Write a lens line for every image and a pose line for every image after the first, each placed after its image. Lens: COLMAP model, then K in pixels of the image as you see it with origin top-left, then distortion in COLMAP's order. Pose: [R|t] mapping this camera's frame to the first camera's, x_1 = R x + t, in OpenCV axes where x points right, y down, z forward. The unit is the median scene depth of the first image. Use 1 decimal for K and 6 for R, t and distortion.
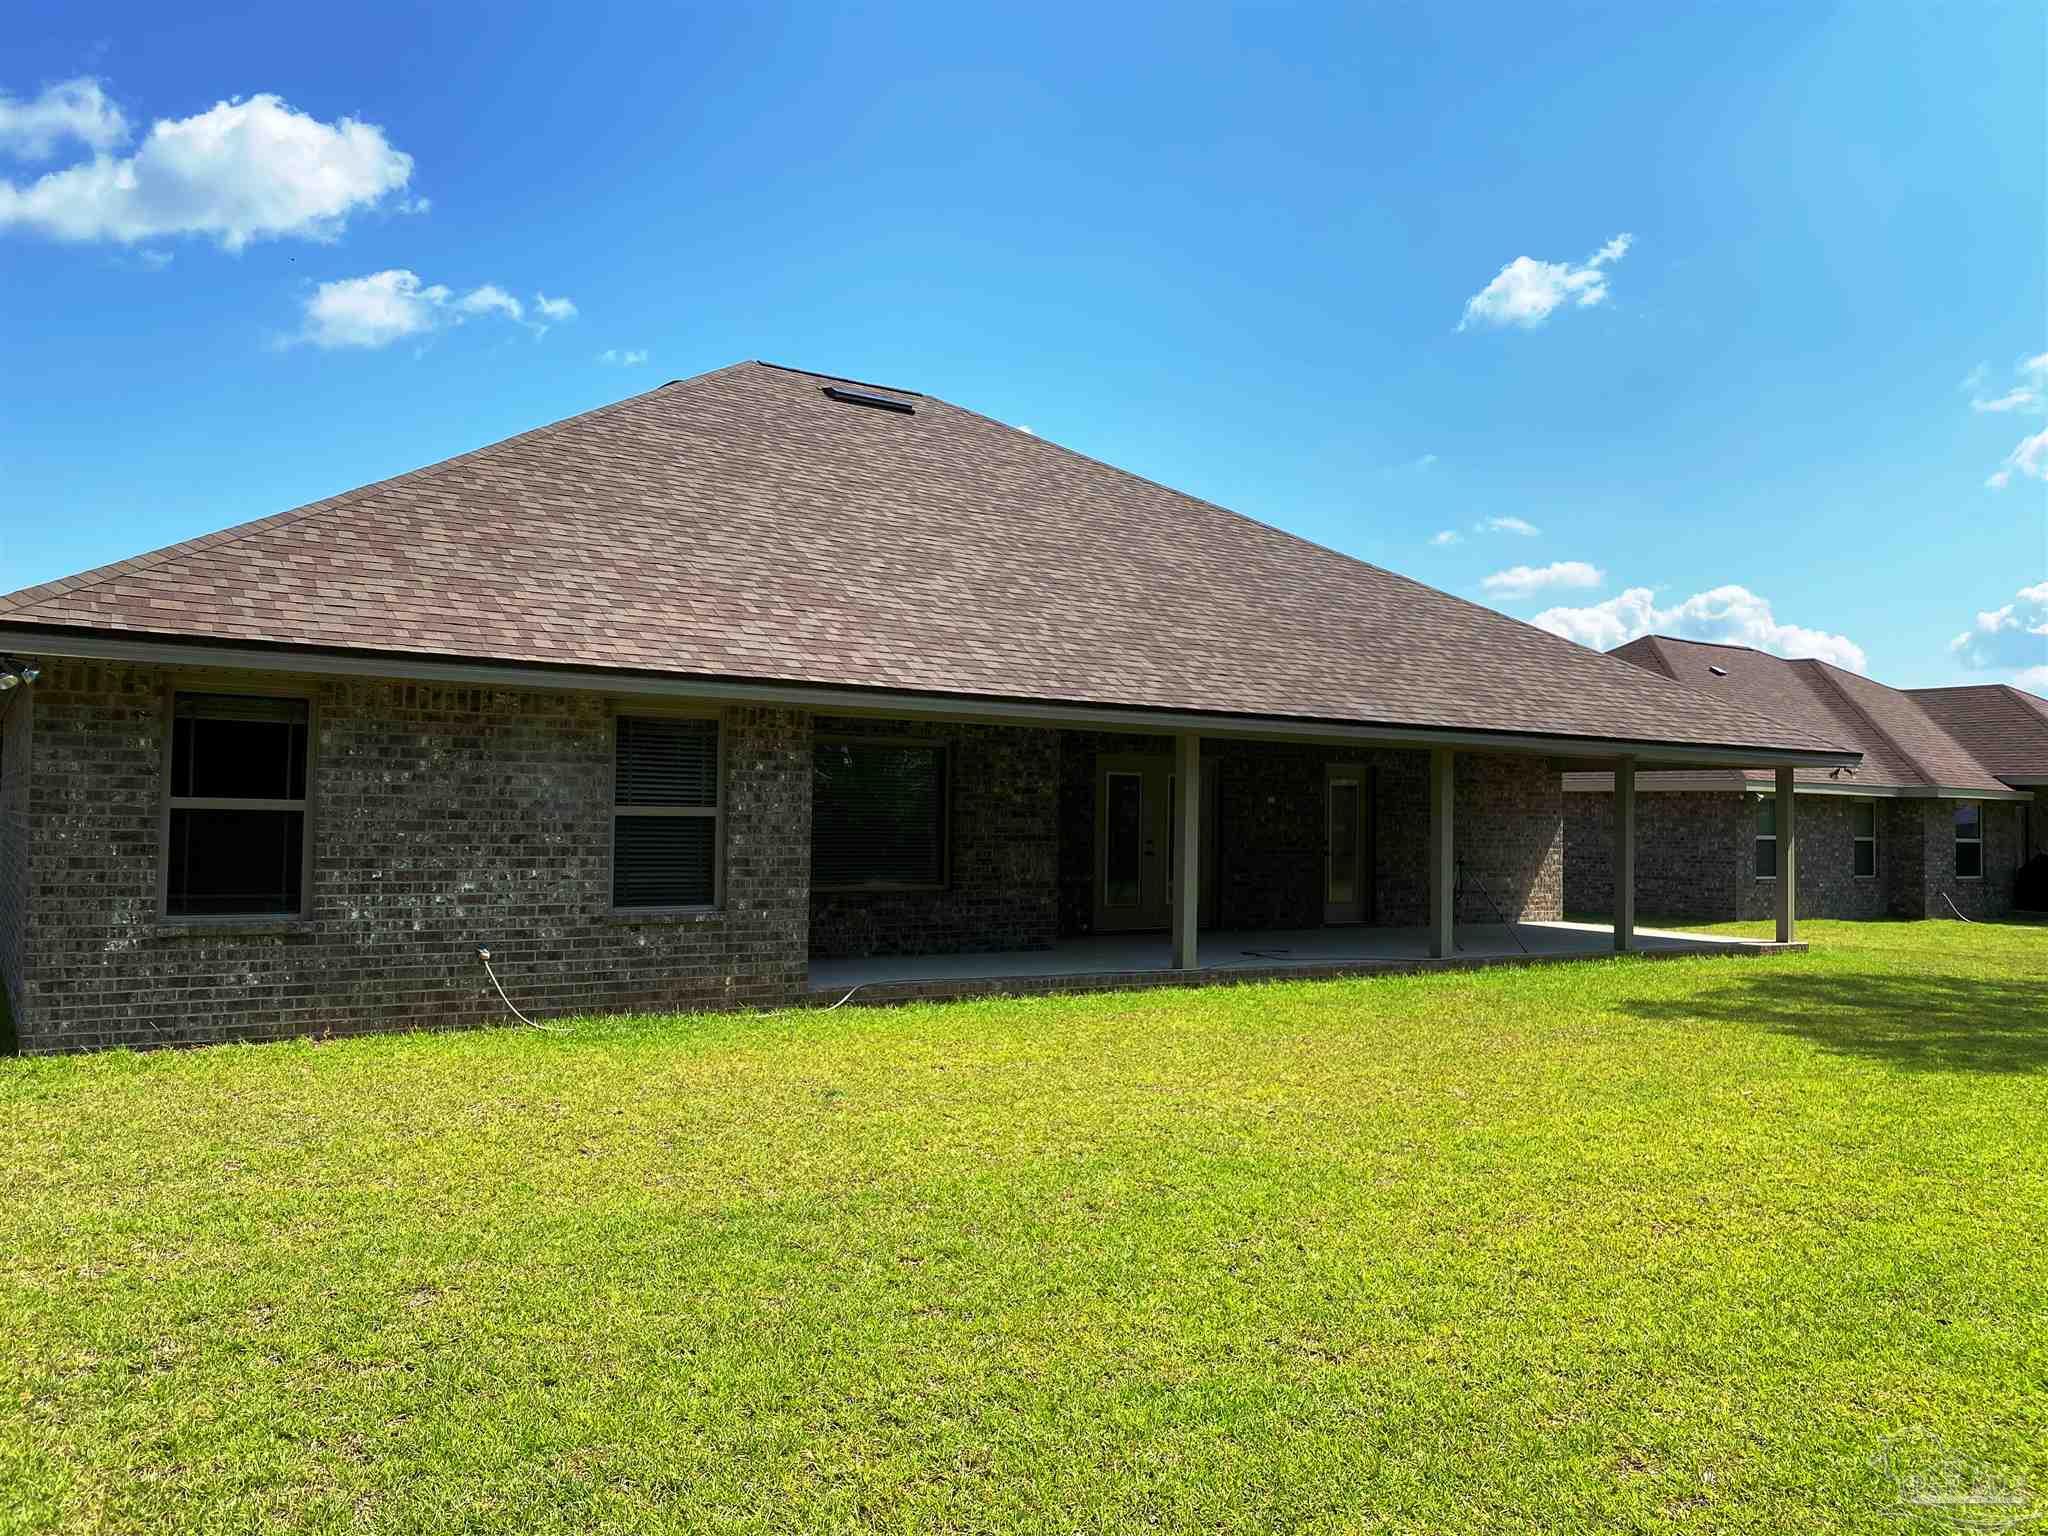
lens RADIAL K [[1539.1, 0, 1024.0], [0, 1539.1, 768.0], [0, 0, 1]] dist [0.179674, -0.297074]
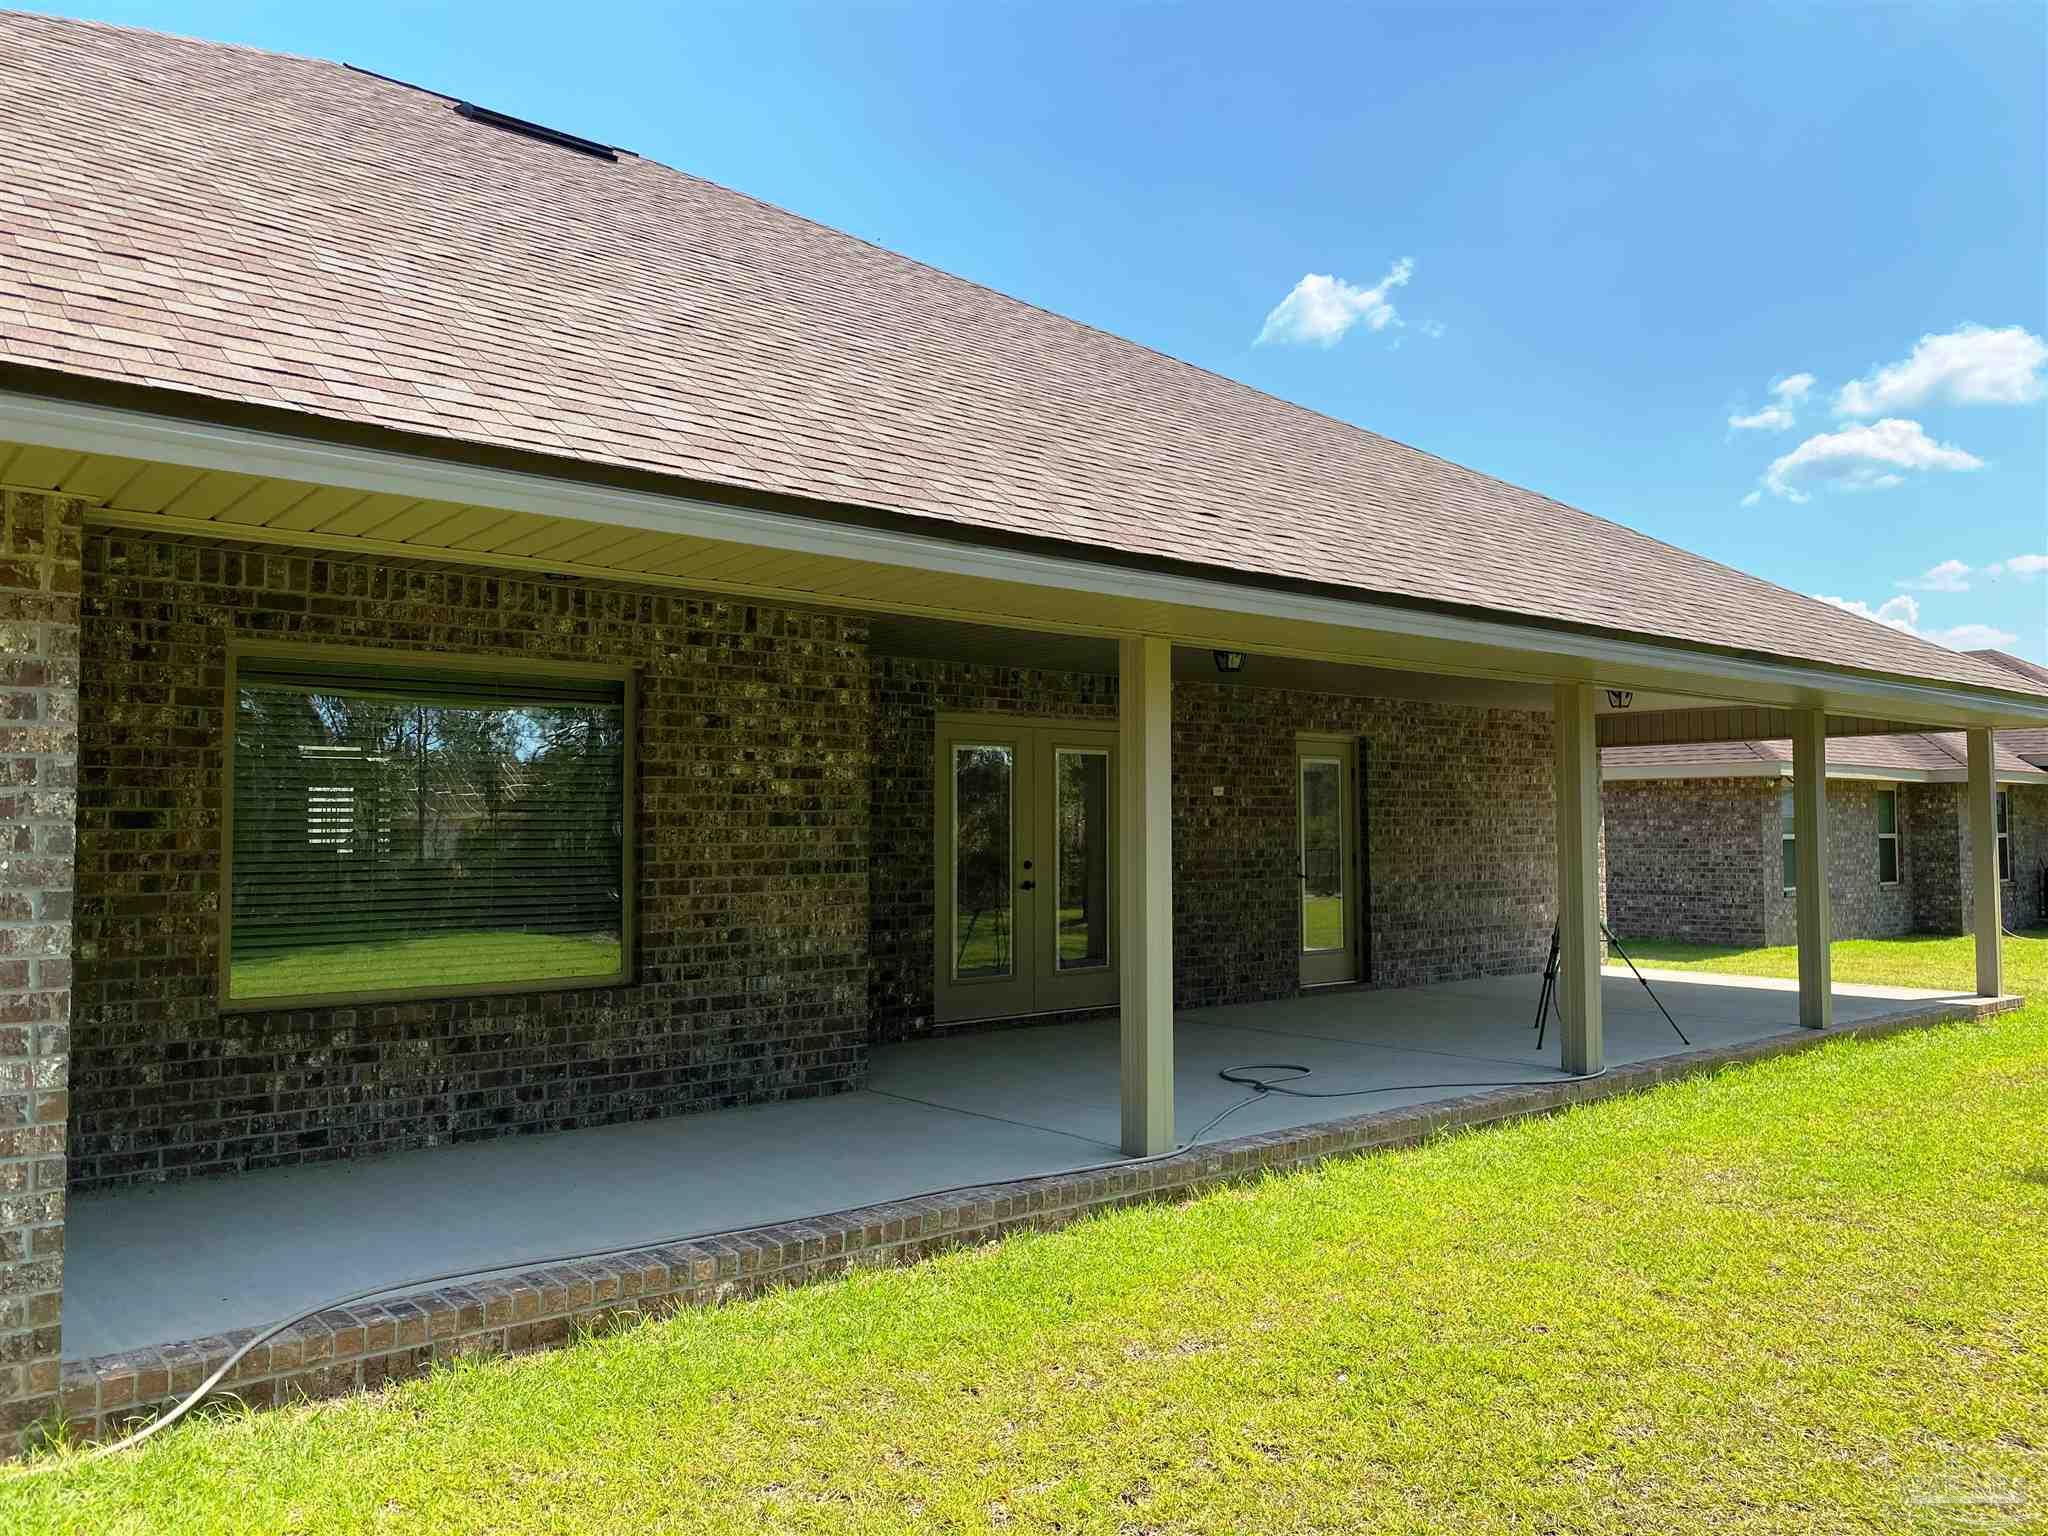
lens RADIAL K [[1539.1, 0, 1024.0], [0, 1539.1, 768.0], [0, 0, 1]] dist [0.179674, -0.297074]
pose [[0.992724, -0.016031, 0.119338, 0.013585], [0.017142, 0.999819, -0.008286, 0.018610], [-0.119184, 0.010272, 0.992819, 0.491935]]
